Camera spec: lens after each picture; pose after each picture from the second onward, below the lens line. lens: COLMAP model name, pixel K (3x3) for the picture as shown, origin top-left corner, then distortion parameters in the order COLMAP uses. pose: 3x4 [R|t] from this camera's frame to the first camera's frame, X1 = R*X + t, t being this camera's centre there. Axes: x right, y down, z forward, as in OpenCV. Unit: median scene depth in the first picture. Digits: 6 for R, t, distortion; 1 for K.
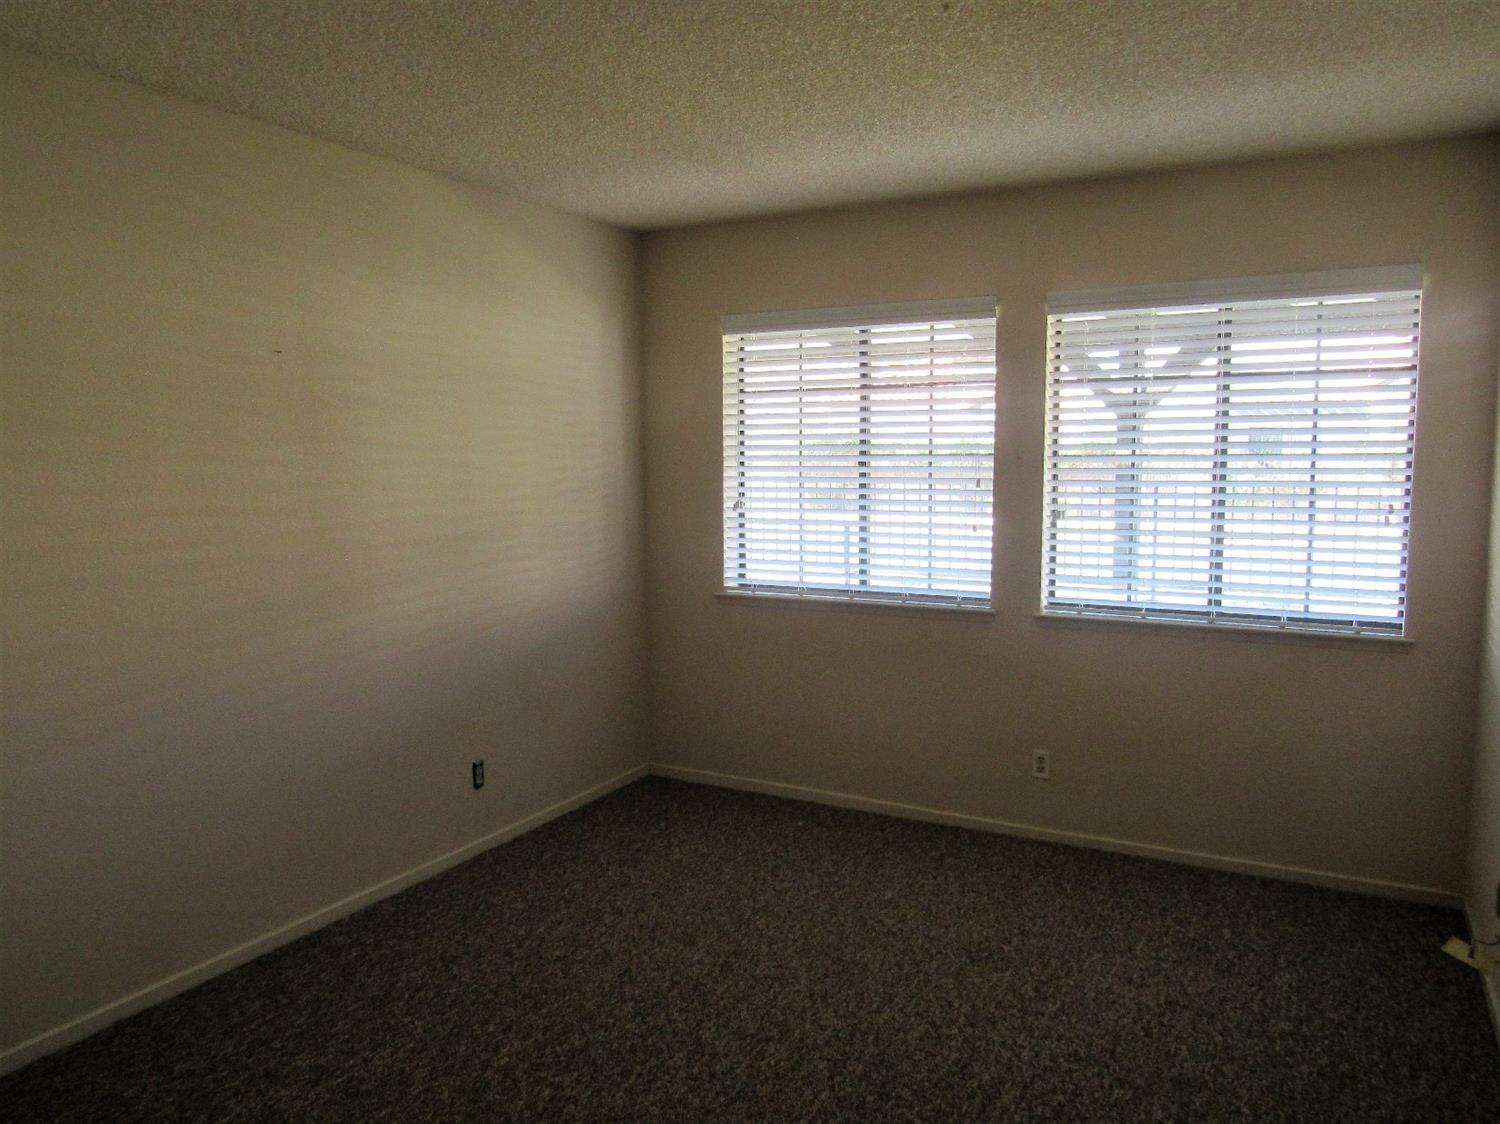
lens RADIAL K [[1070.5, 0, 750.0], [0, 1070.5, 562.0], [0, 0, 1]] dist [-0.020278, 0.001164]
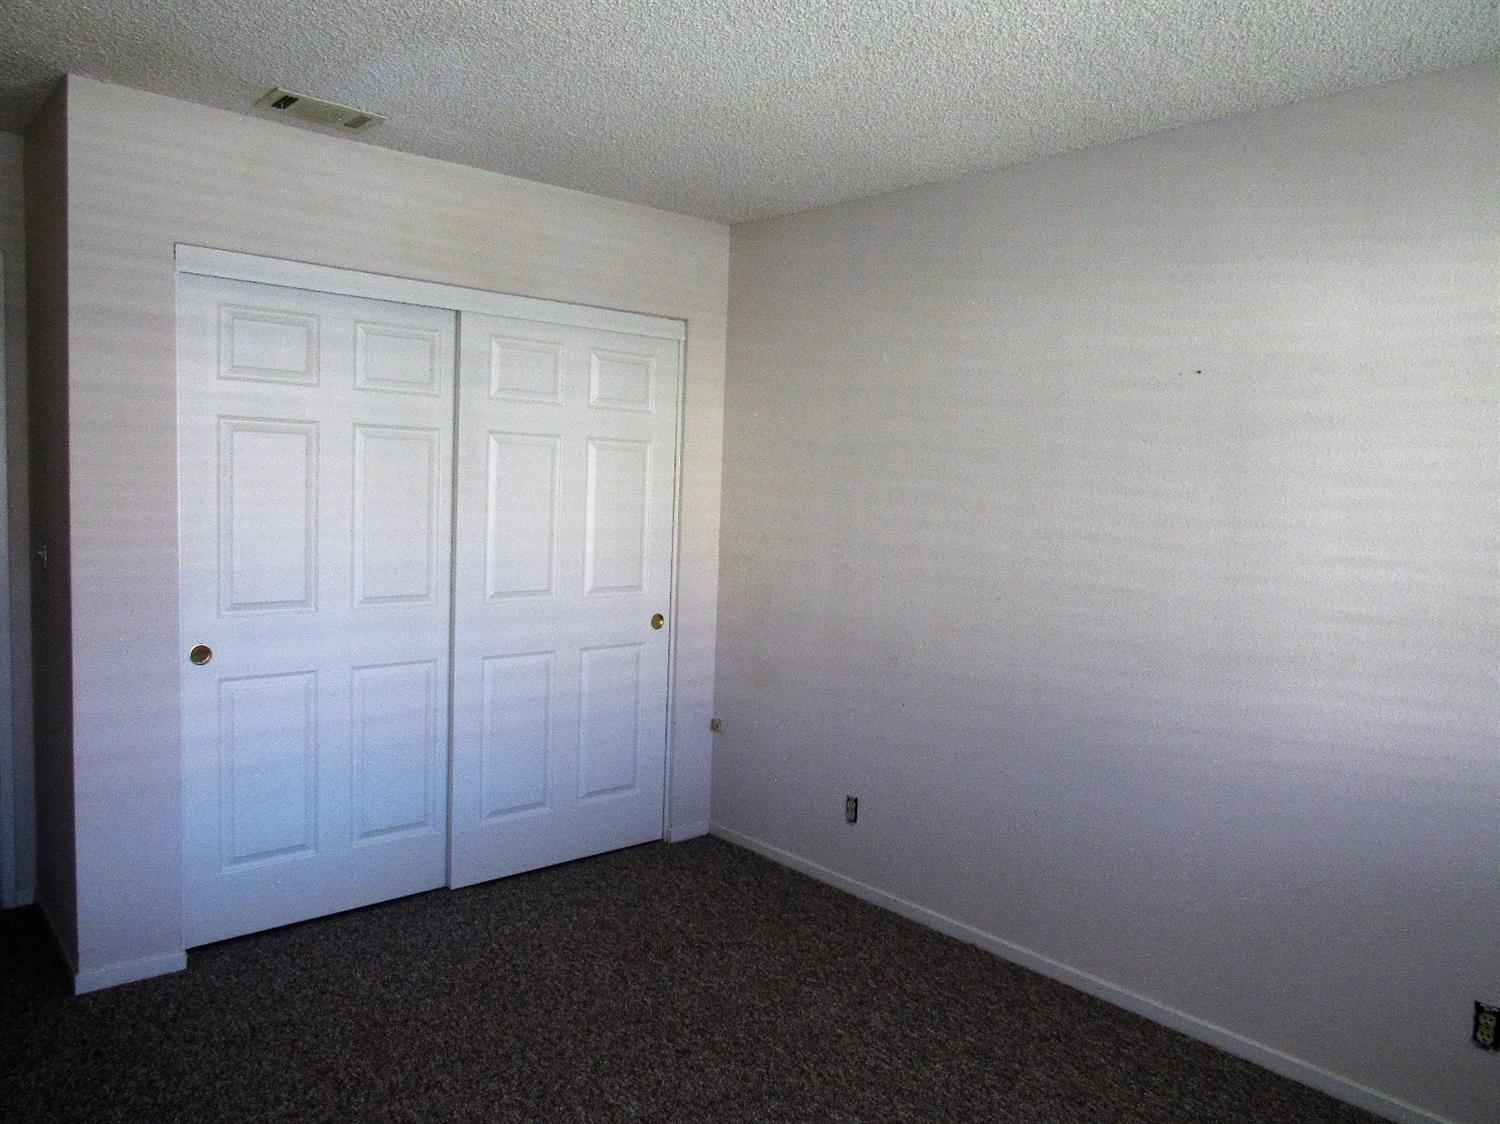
lens RADIAL K [[1070.5, 0, 750.0], [0, 1070.5, 562.0], [0, 0, 1]] dist [-0.020278, 0.001164]
pose [[-0.338292, 0.071976, -0.938284, 0.578438], [-0.123096, 0.985119, 0.119951, -0.109227], [0.932955, 0.156078, -0.324398, 1.034702]]
